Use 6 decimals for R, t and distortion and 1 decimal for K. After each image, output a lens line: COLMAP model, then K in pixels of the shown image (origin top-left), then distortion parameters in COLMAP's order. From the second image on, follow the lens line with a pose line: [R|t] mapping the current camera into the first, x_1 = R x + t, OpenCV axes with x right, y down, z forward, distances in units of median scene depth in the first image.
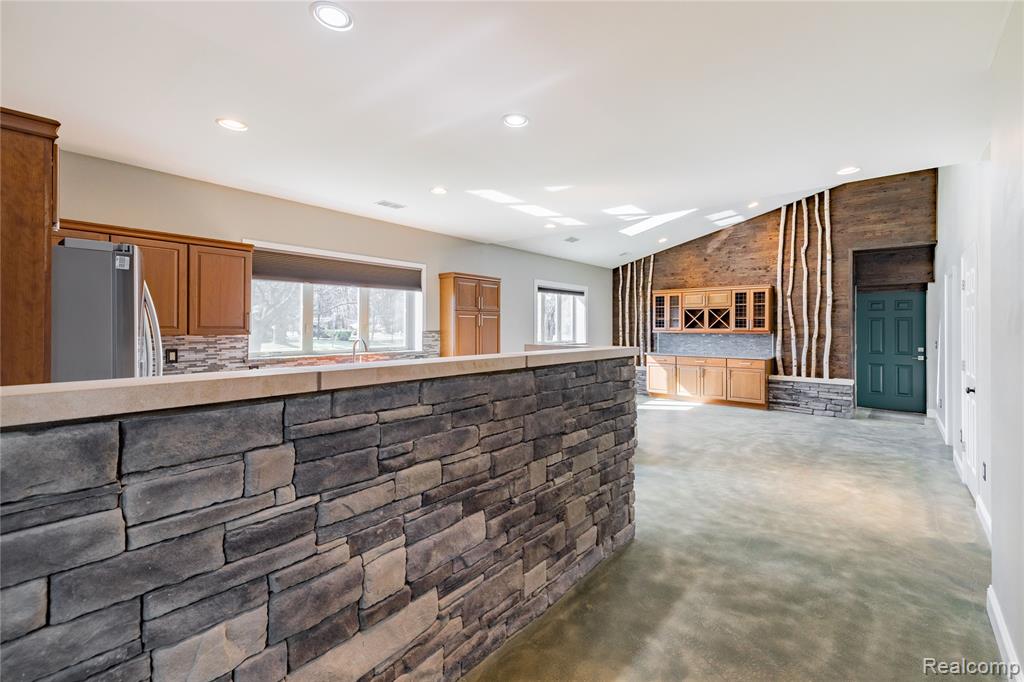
lens RADIAL K [[436.6, 0, 533.5], [0, 436.6, 326.6], [0, 0, 1]] dist [0.065500, -0.025552]
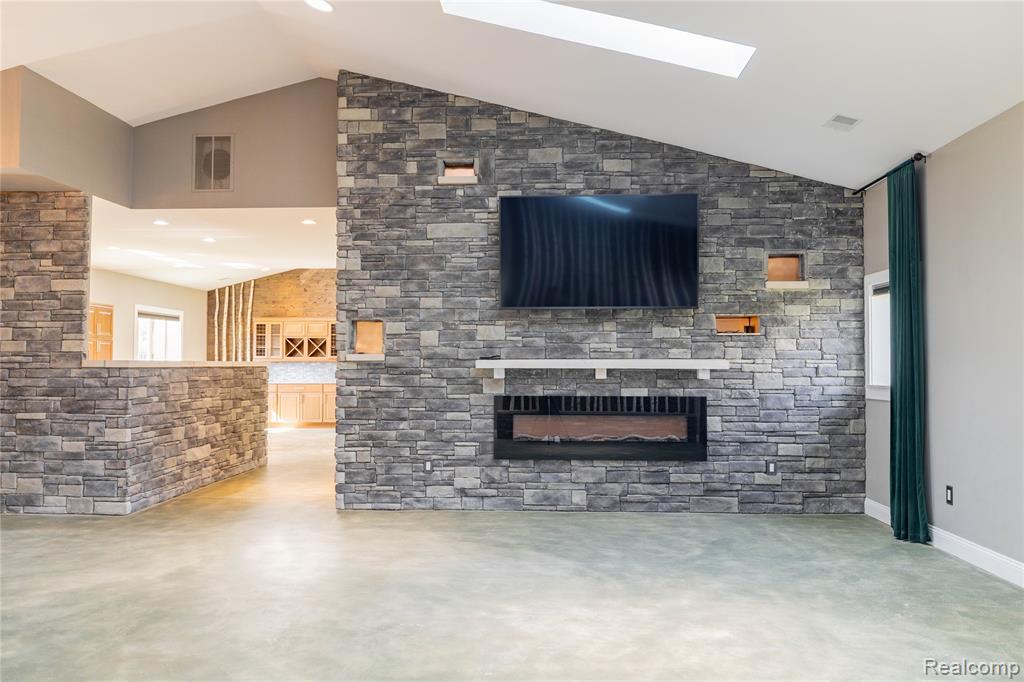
lens RADIAL K [[789.0, 0, 507.0], [0, 789.0, 337.5], [0, 0, 1]] dist [-0.005685, -0.041111]
pose [[0.811203, 0.018157, 0.584482, -0.338284], [0.000232, 0.999508, -0.031373, 0.018609], [-0.584764, 0.025585, 0.810800, -0.857129]]
